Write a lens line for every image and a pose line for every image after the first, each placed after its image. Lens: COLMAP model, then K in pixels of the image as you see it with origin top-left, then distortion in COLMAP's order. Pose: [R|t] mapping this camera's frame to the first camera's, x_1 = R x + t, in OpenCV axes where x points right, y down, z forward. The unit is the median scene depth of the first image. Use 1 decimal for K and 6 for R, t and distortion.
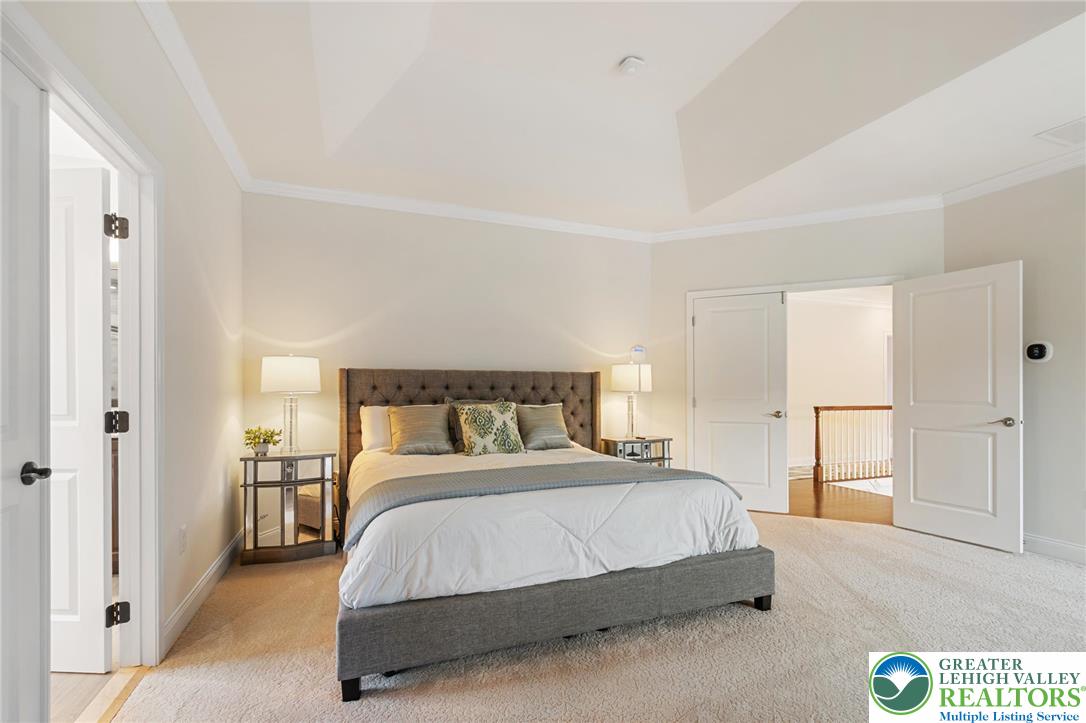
lens RADIAL K [[502.3, 0, 569.1], [0, 502.3, 387.2], [0, 0, 1]] dist [0.003550, -0.001285]
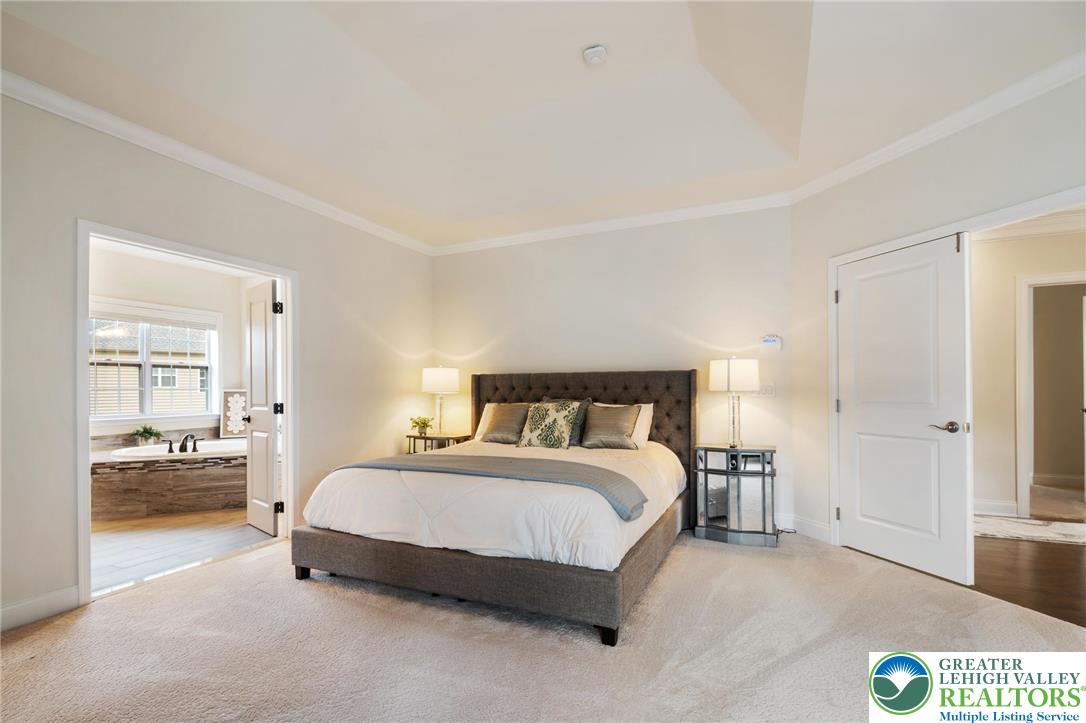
lens RADIAL K [[502.3, 0, 541.0], [0, 502.3, 392.1], [0, 0, 1]] dist [0.003550, -0.001285]
pose [[0.681677, 0.000671, -0.731653, 0.628841], [0.009550, 0.999906, 0.009814, -0.001874], [0.731591, -0.013677, 0.681607, 0.217465]]
